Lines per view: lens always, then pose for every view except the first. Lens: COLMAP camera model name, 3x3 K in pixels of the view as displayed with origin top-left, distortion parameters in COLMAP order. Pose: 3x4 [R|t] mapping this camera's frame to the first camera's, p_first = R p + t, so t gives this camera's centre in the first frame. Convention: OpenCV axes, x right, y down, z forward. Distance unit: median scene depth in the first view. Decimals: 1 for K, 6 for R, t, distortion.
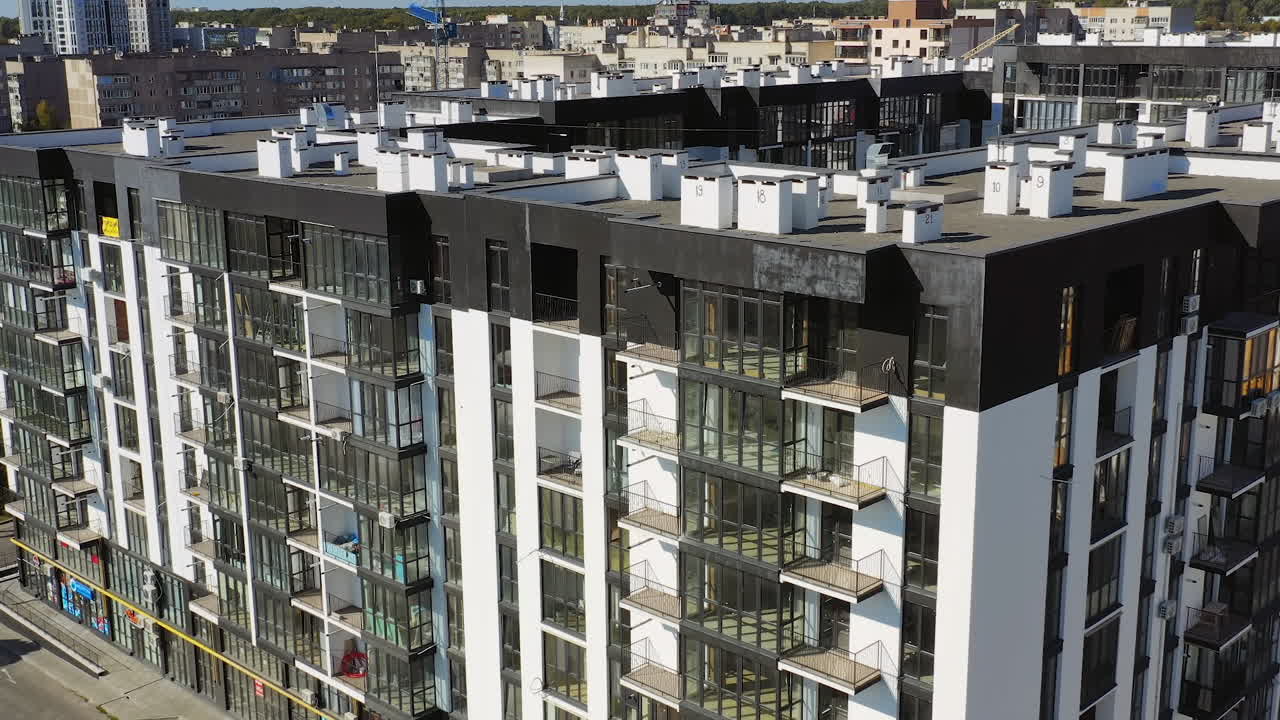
lens RADIAL K [[1438.7, 0, 640.0], [0, 1438.7, 360.0], [0, 0, 1]] dist [-0.015474, 0.003310]
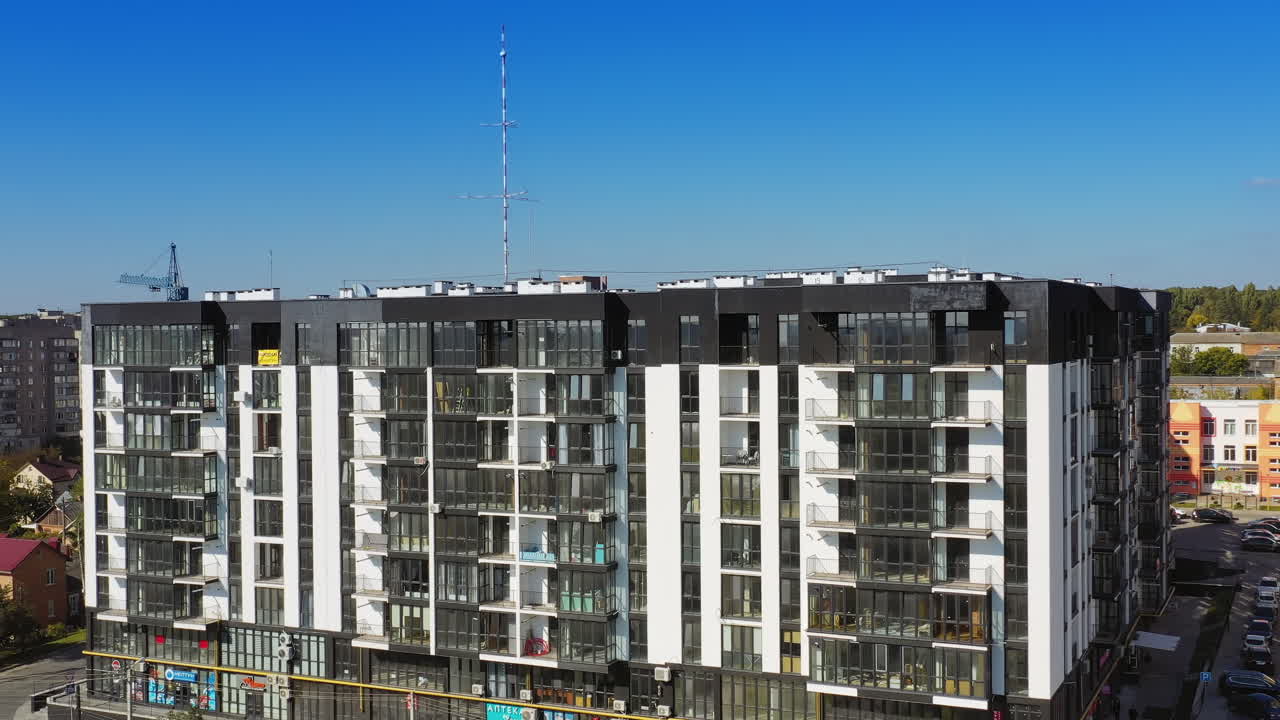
lens RADIAL K [[1438.7, 0, 640.0], [0, 1438.7, 360.0], [0, 0, 1]] dist [-0.015474, 0.003310]
pose [[0.948807, -0.007789, 0.315761, -0.576311], [0.074763, 0.976826, -0.200555, 0.245072], [-0.306881, 0.213895, 0.927401, -0.385405]]
